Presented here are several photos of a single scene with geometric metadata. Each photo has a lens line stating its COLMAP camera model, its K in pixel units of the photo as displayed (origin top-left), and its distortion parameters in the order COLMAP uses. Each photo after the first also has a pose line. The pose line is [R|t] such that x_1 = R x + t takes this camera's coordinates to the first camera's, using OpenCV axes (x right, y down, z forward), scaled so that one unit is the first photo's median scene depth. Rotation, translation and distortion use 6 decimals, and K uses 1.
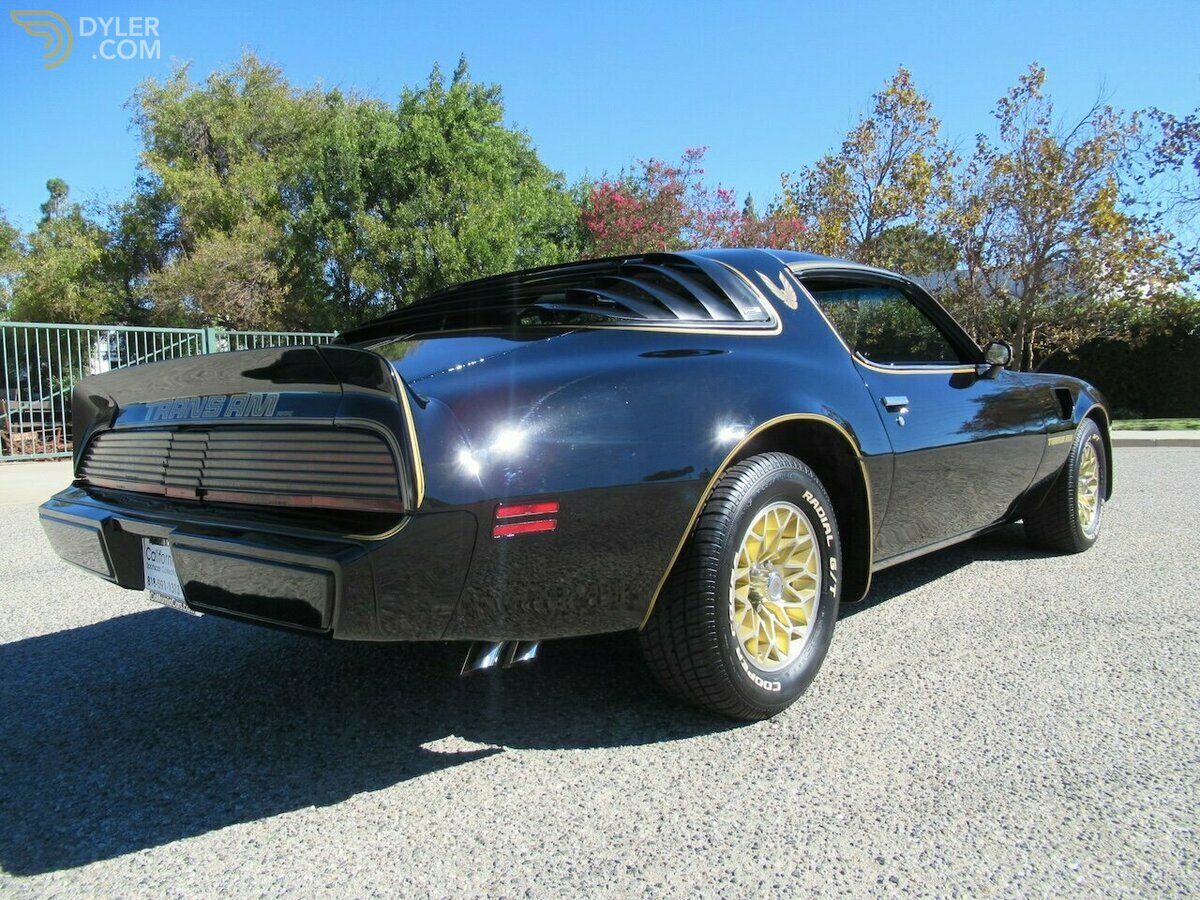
lens RADIAL K [[879.2, 0, 600.0], [0, 879.2, 450.0], [0, 0, 1]] dist [-0.005019, -0.006783]
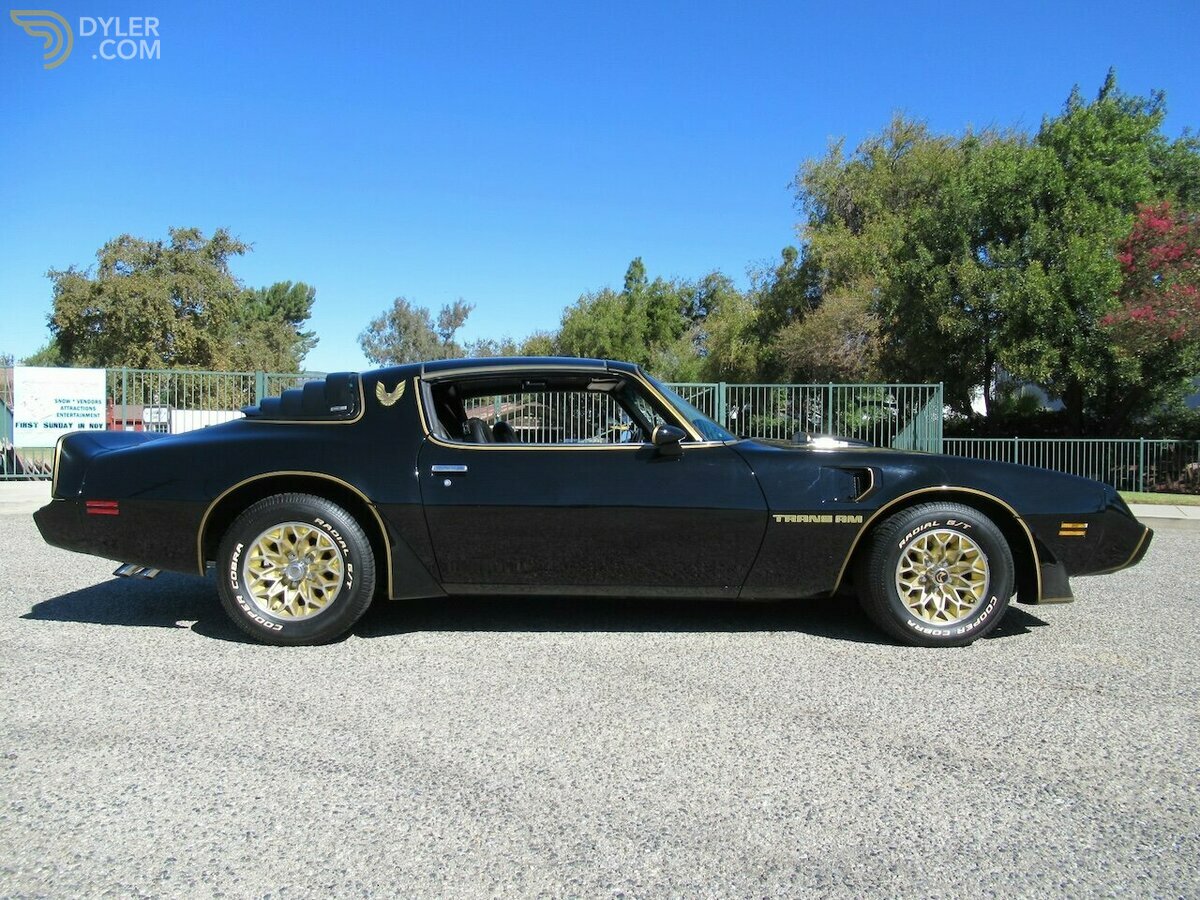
lens RADIAL K [[872.4, 0, 600.0], [0, 872.4, 450.0], [0, 0, 1]] dist [0.000611, 0.000966]
pose [[0.714654, 0.040047, -0.698331, 0.224749], [-0.070482, 0.997401, -0.014932, -0.012616], [0.695918, 0.059891, 0.715619, 0.020508]]
